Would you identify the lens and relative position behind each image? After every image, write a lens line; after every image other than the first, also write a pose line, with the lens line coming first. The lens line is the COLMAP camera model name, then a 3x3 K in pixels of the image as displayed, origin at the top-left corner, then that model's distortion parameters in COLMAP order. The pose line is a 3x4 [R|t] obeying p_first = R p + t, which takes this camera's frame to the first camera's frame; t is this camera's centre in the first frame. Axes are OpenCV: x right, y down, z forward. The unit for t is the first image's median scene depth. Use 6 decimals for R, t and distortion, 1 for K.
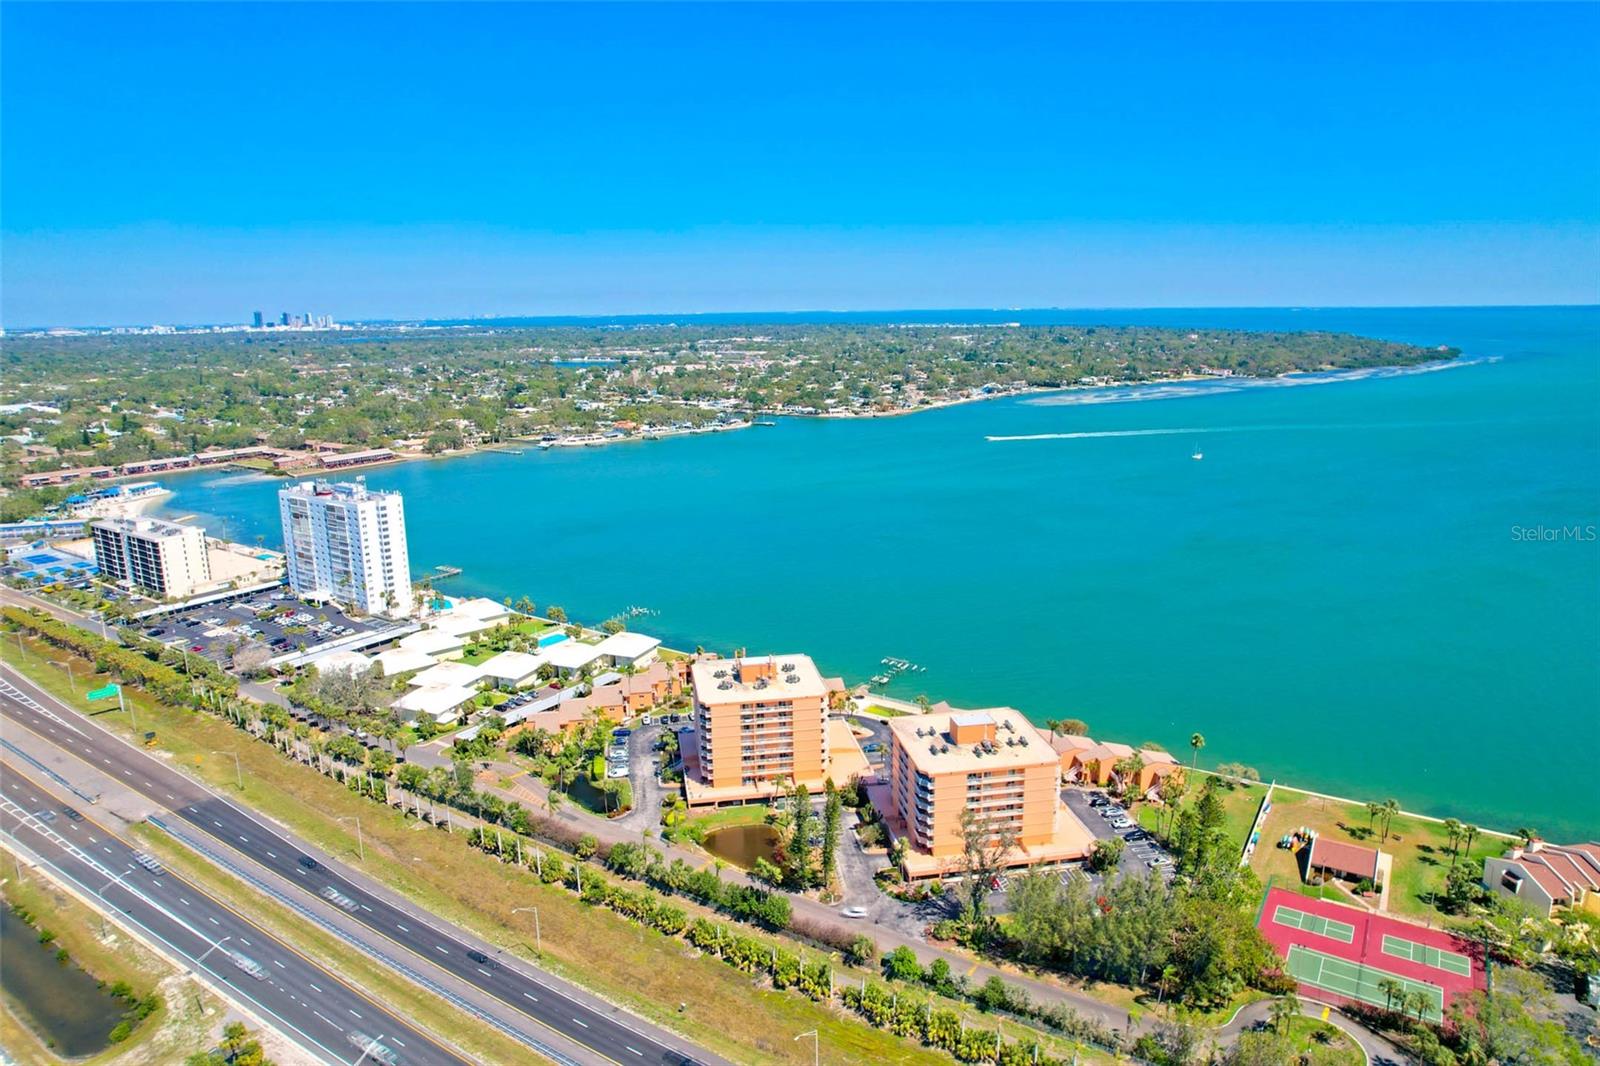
lens RADIAL K [[1019.3, 0, 797.4], [0, 1019.3, 528.2], [0, 0, 1]] dist [-0.075360, 0.066360]
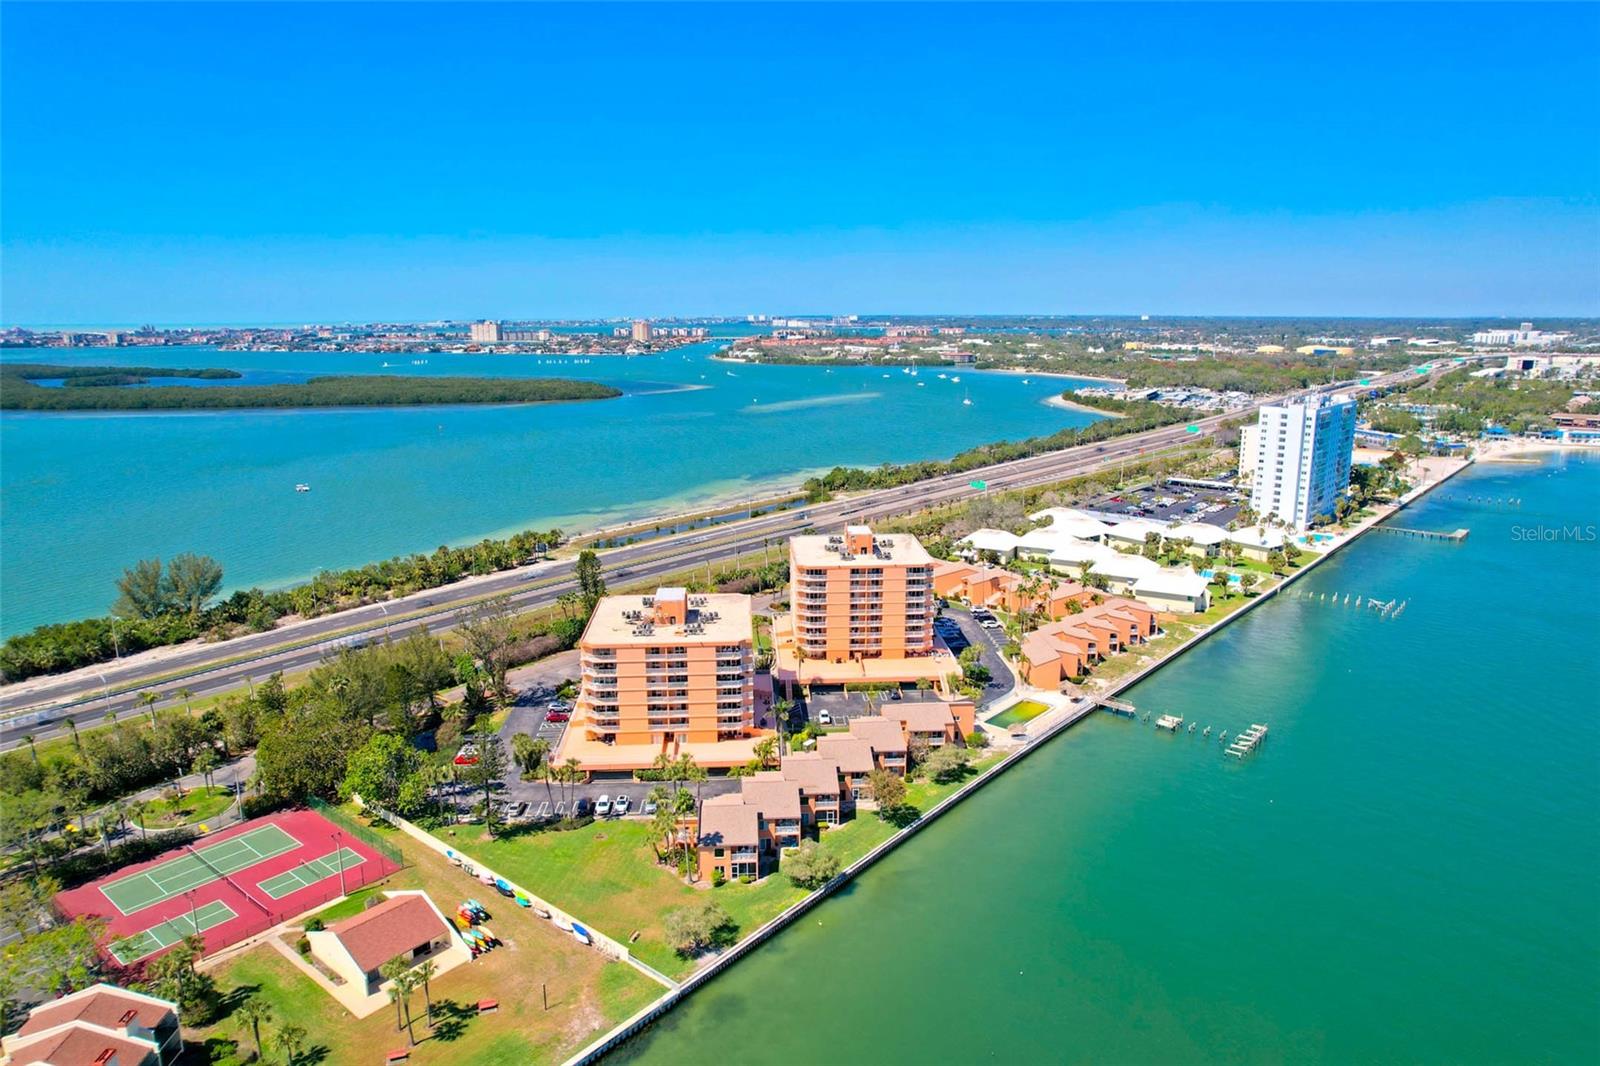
lens RADIAL K [[1015.3, 0, 795.8], [0, 1015.3, 527.5], [0, 0, 1]] dist [-0.072406, 0.057128]
pose [[-0.113554, 0.219168, -0.969057, 0.552574], [-0.203039, 0.949662, 0.238574, -0.051428], [0.972564, 0.223847, -0.063338, 0.646423]]
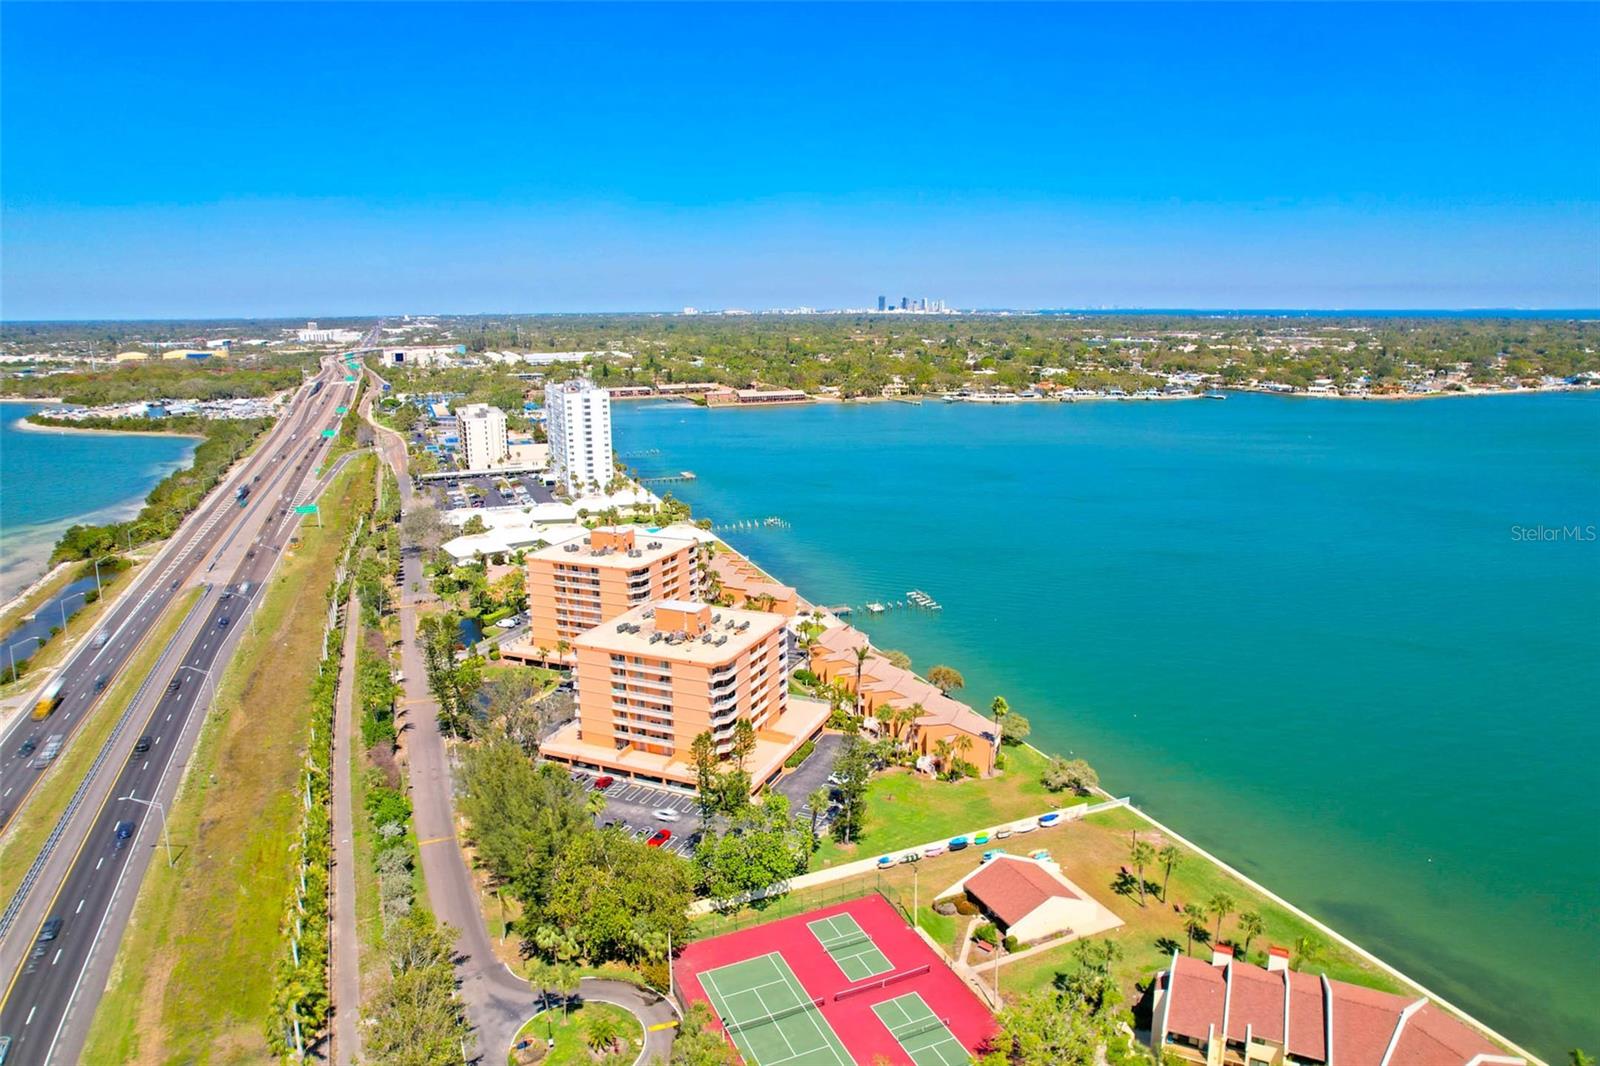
lens RADIAL K [[1019.3, 0, 797.4], [0, 1019.3, 528.2], [0, 0, 1]] dist [-0.075360, 0.066360]
pose [[0.836414, 0.124444, -0.533785, 0.391907], [-0.119977, 0.991835, 0.043233, 0.043544], [0.534806, 0.027882, 0.844515, 0.189745]]
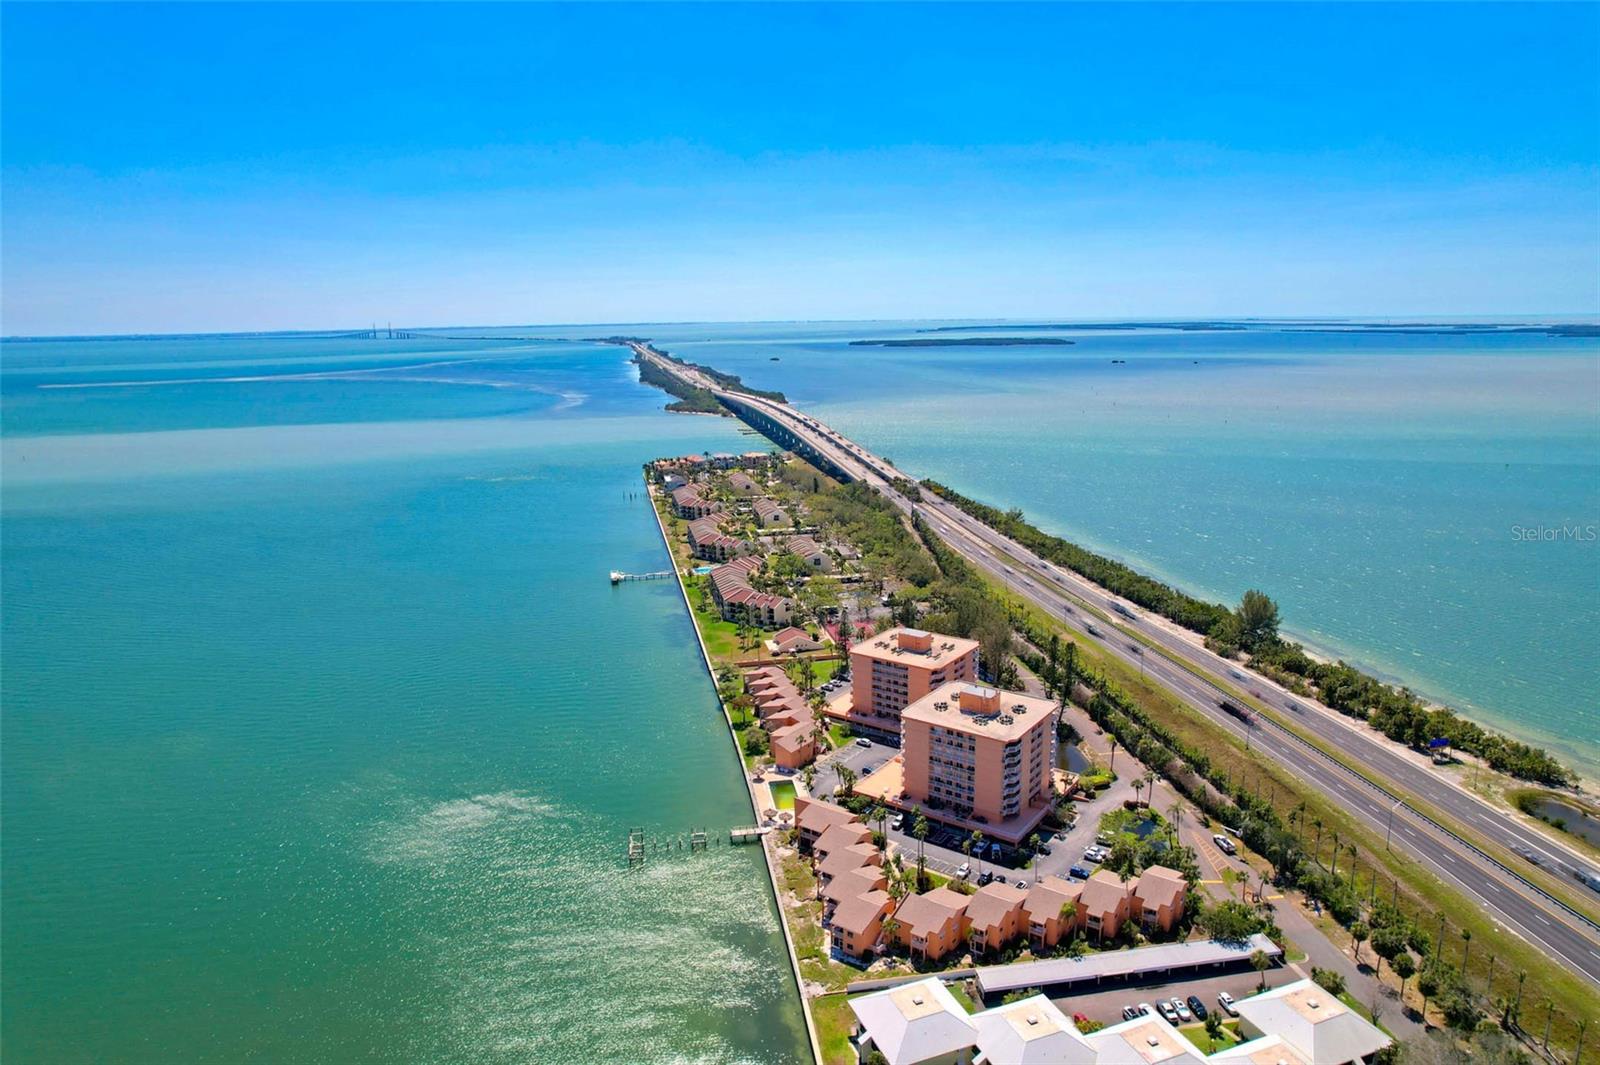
lens RADIAL K [[1019.3, 0, 797.4], [0, 1019.3, 527.7], [0, 0, 1]] dist [-0.075360, 0.066360]
pose [[-0.689854, -0.124384, 0.713183, -0.395412], [0.177527, 0.925986, 0.333218, -0.251379], [-0.701845, 0.356481, -0.616713, 1.090374]]
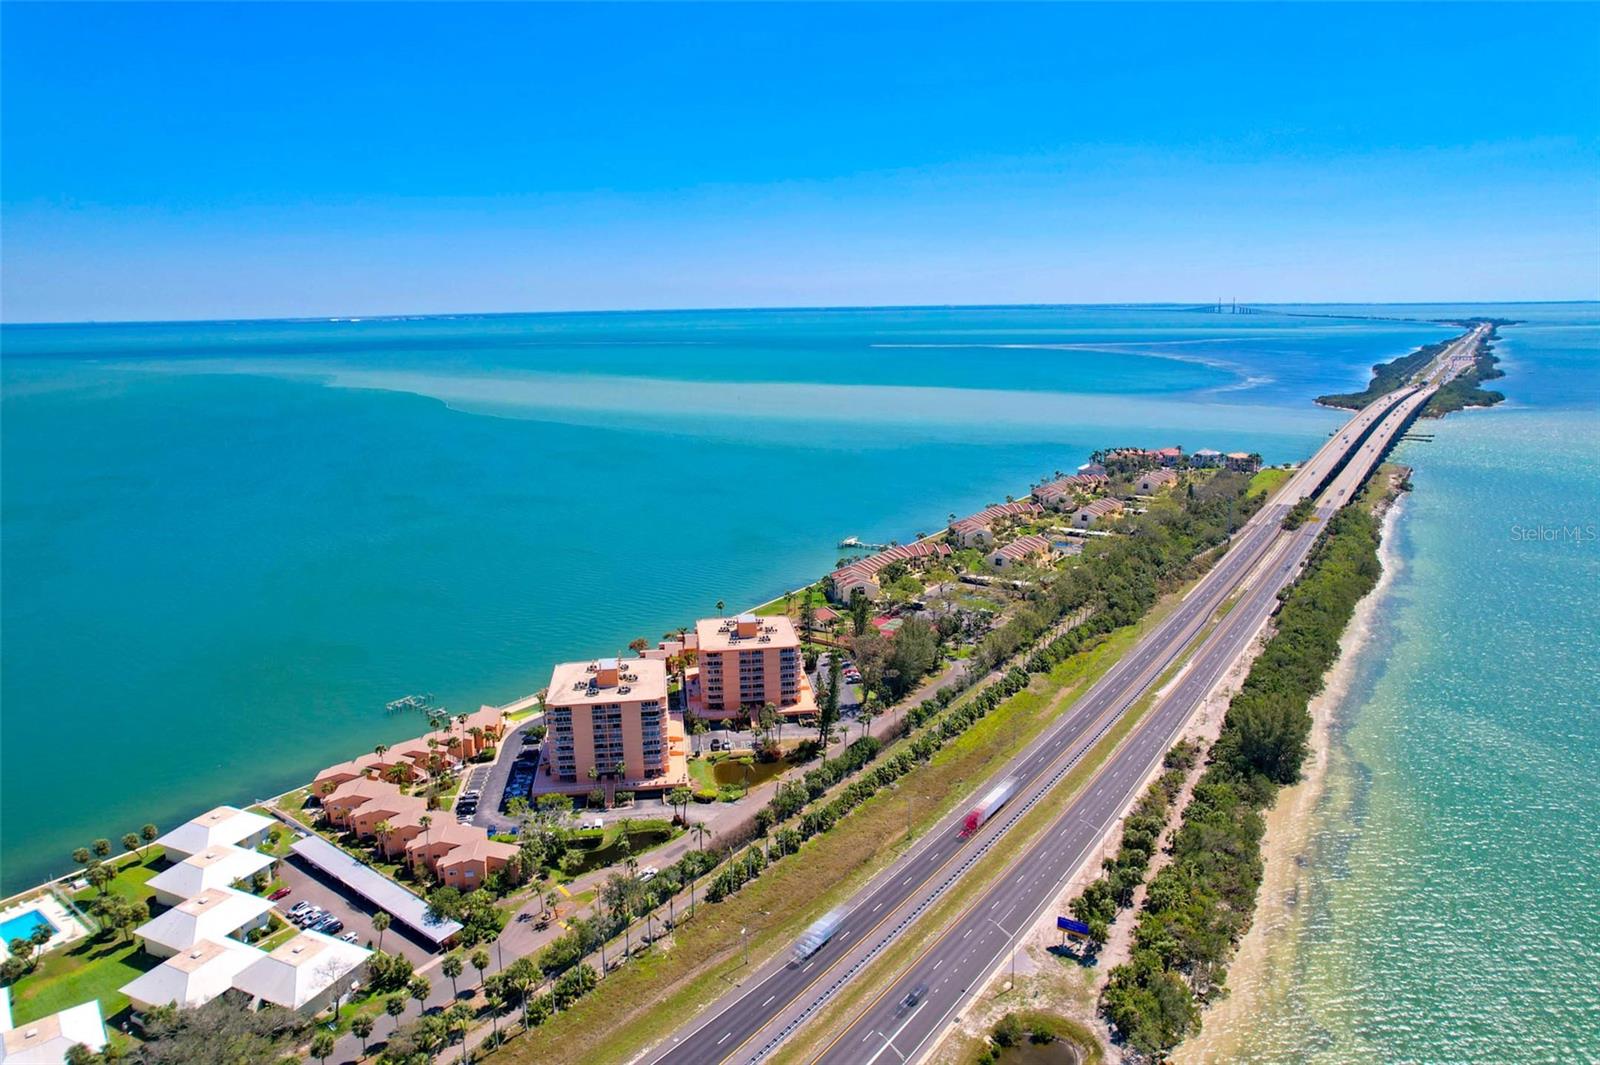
lens RADIAL K [[1019.3, 0, 797.4], [0, 1019.3, 527.7], [0, 0, 1]] dist [-0.075360, 0.066360]
pose [[0.045594, -0.203169, 0.978081, -0.670555], [0.226619, 0.955677, 0.187951, -0.103668], [-0.972916, 0.213082, 0.089615, 0.438085]]
